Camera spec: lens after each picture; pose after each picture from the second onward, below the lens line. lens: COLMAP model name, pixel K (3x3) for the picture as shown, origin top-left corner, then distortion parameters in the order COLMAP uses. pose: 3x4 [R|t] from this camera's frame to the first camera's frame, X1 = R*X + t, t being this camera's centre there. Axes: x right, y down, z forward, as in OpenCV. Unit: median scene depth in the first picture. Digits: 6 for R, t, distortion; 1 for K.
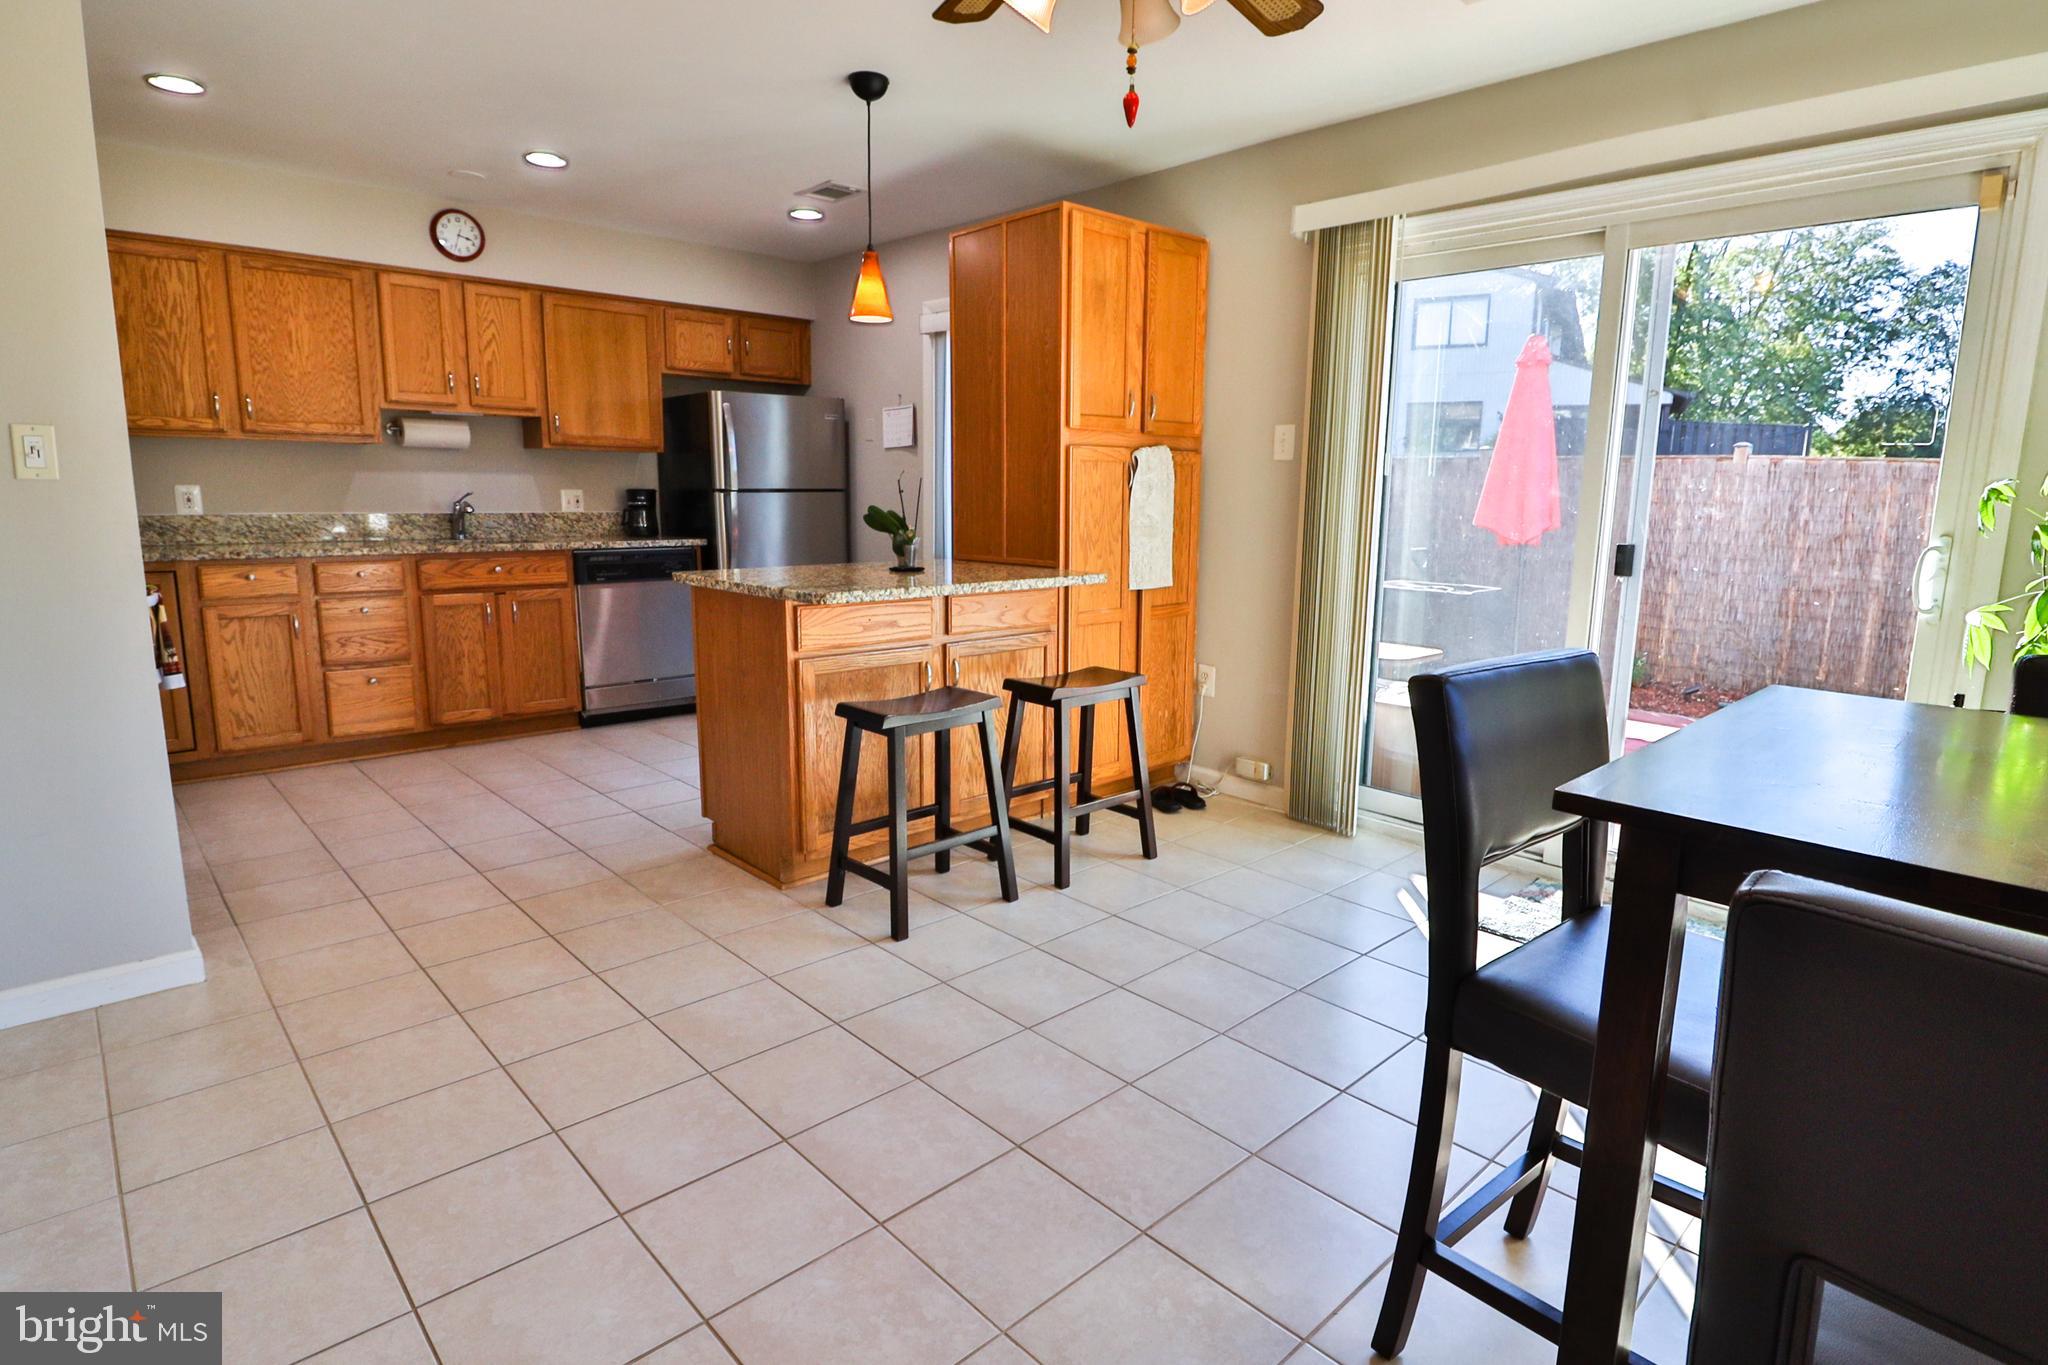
lens RADIAL K [[1052.1, 0, 1044.5], [0, 1052.1, 668.9], [0, 0, 1]] dist [0.002106, -0.014127]
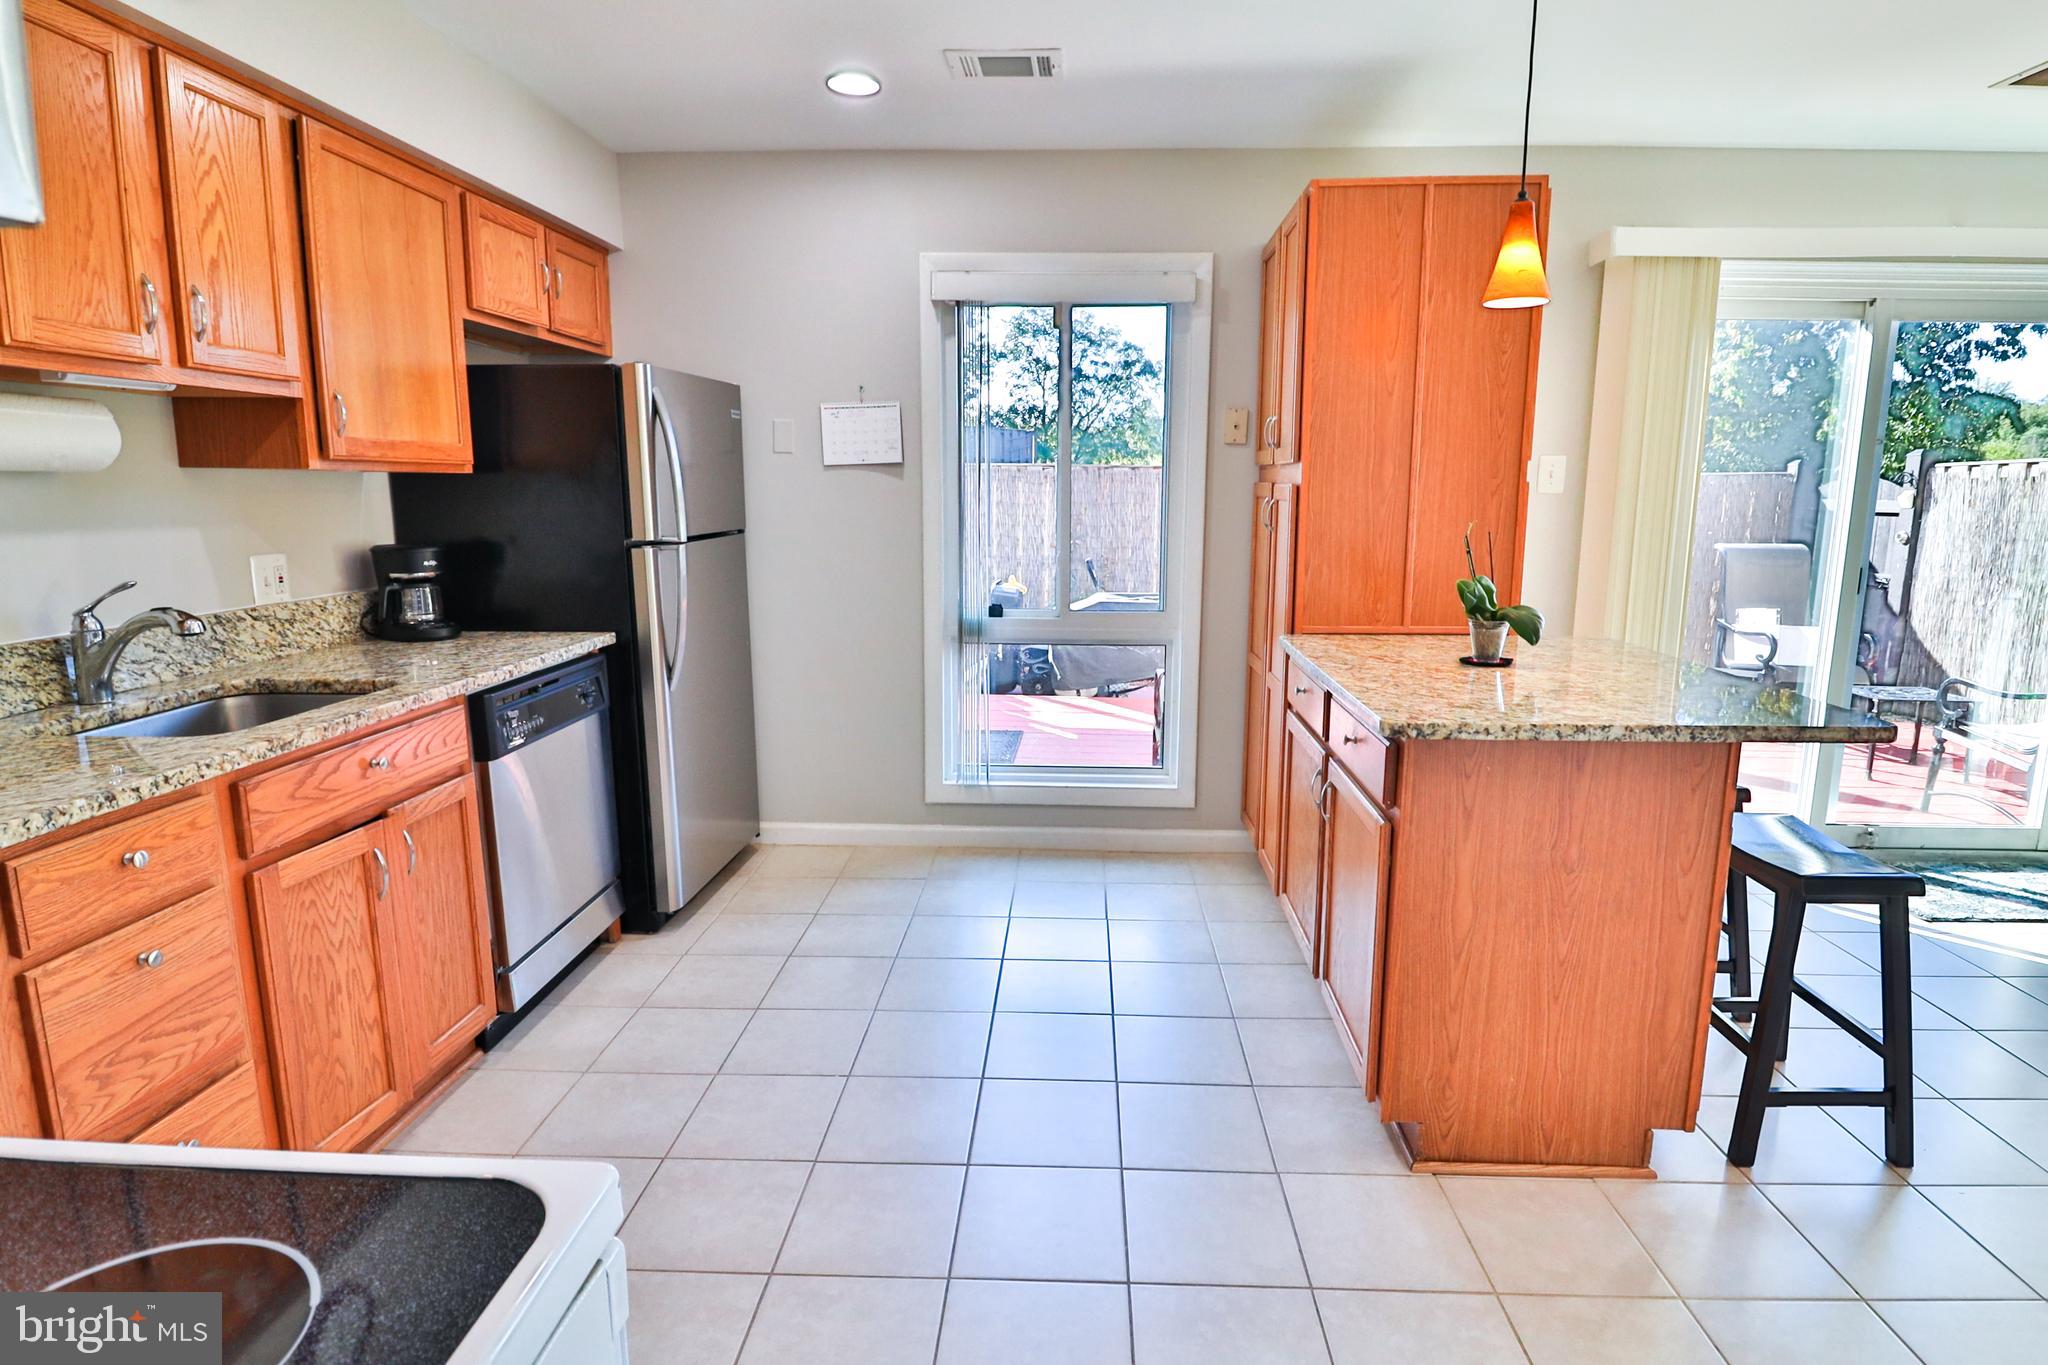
lens RADIAL K [[1052.1, 0, 1044.5], [0, 1052.1, 664.1], [0, 0, 1]] dist [0.002106, -0.014127]
pose [[0.716941, -0.126503, 0.685560, -0.659921], [0.123299, 0.990905, 0.053903, -0.133252], [-0.686144, 0.045883, 0.726018, 0.550451]]
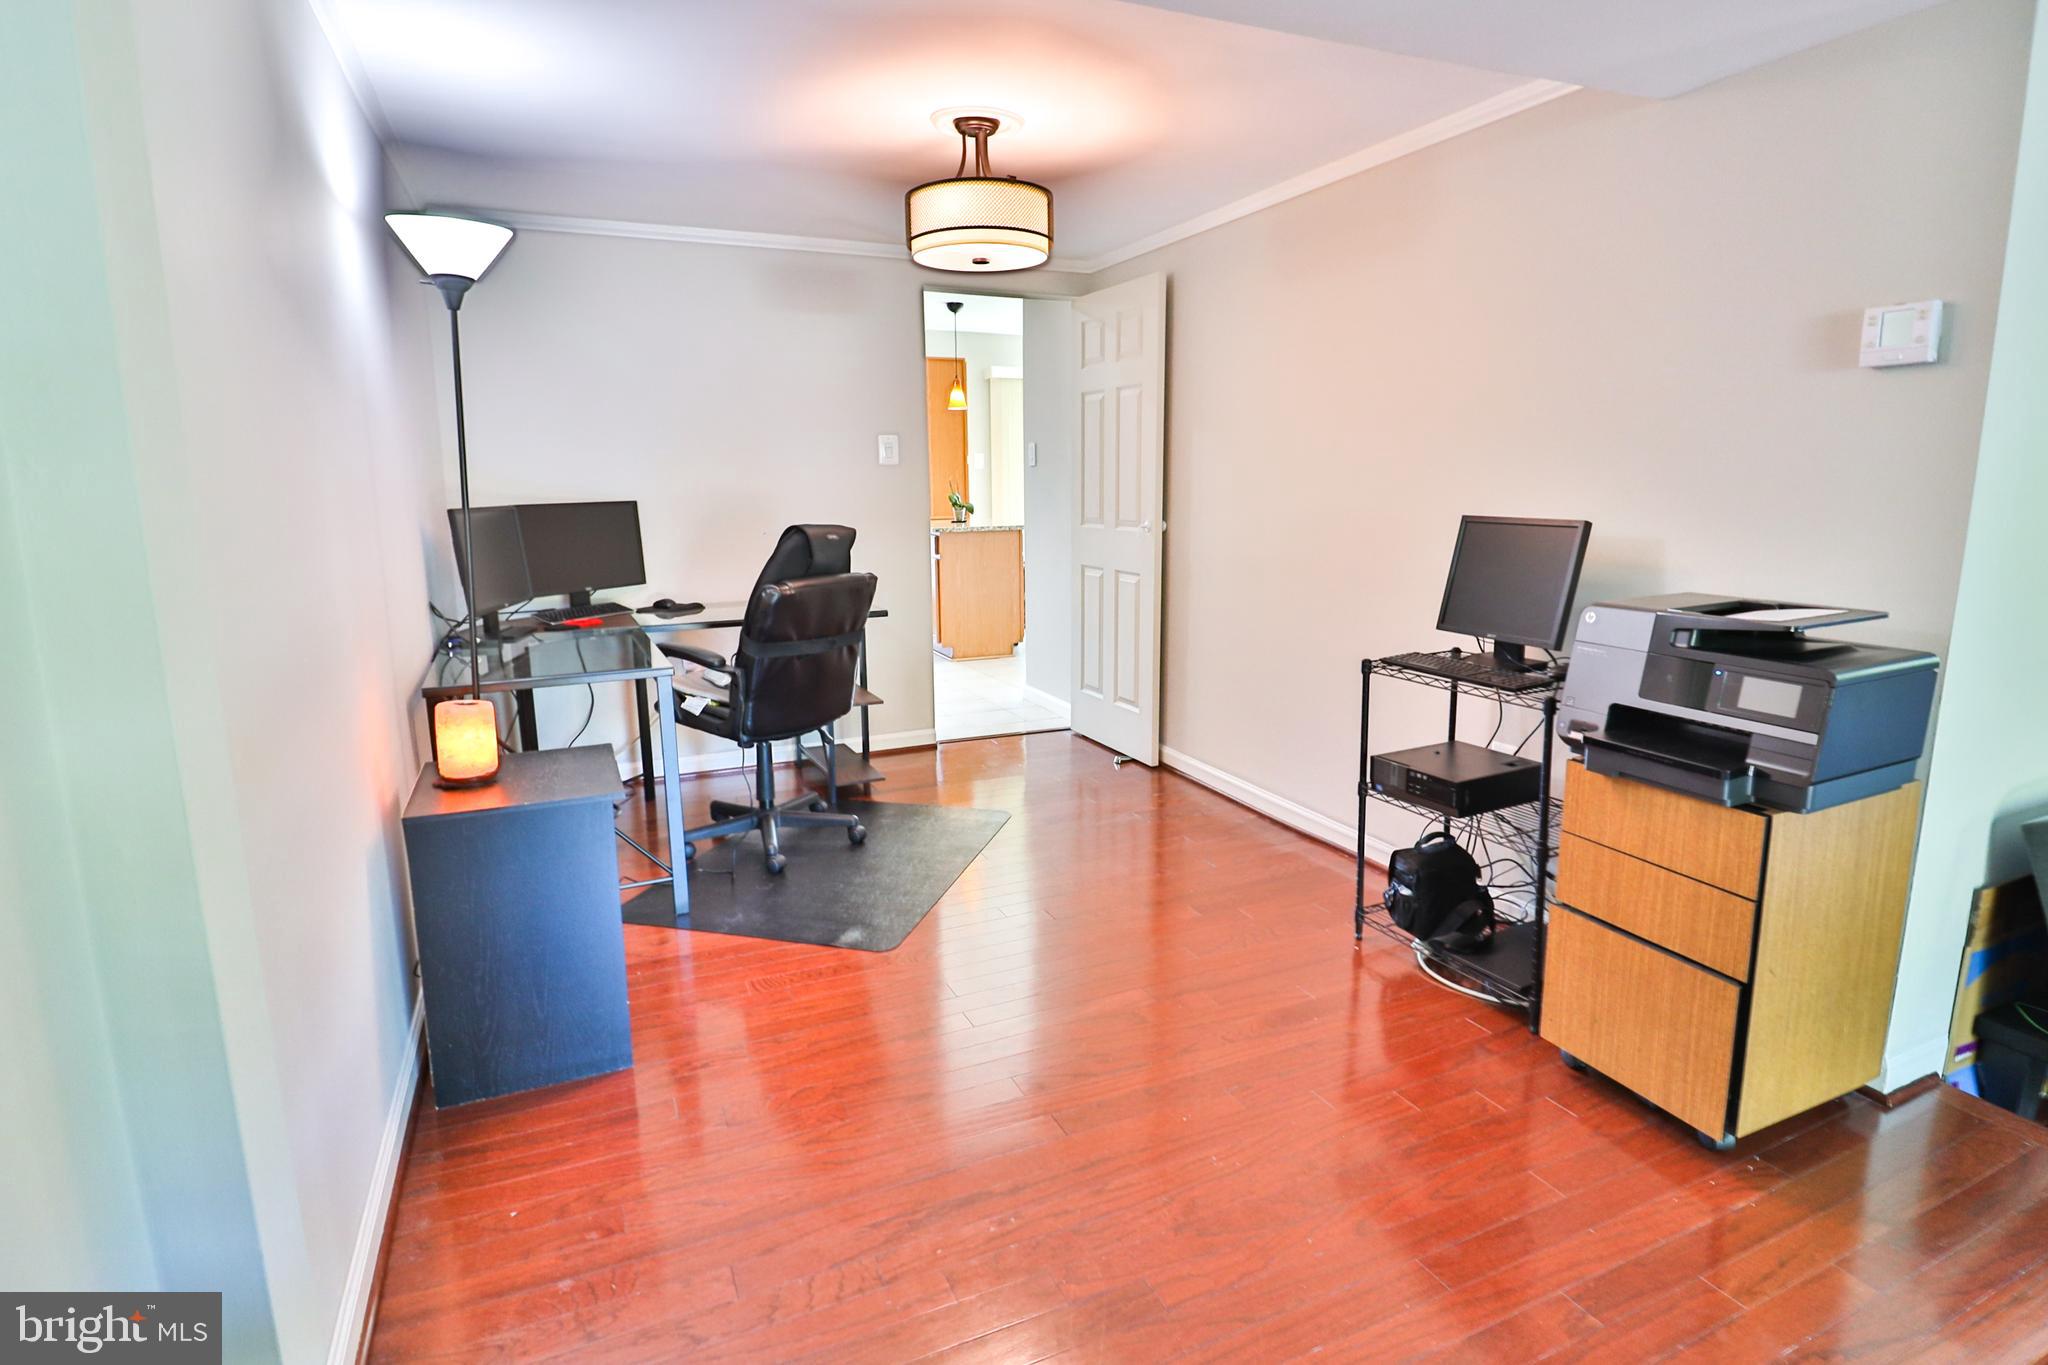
lens RADIAL K [[1052.1, 0, 1036.3], [0, 1052.1, 667.8], [0, 0, 1]] dist [0.002106, -0.014127]
pose [[0.327951, -0.187418, 0.925917, -1.706187], [0.172720, 0.975498, 0.136278, -0.055433], [-0.928771, 0.115232, 0.352286, 0.099060]]
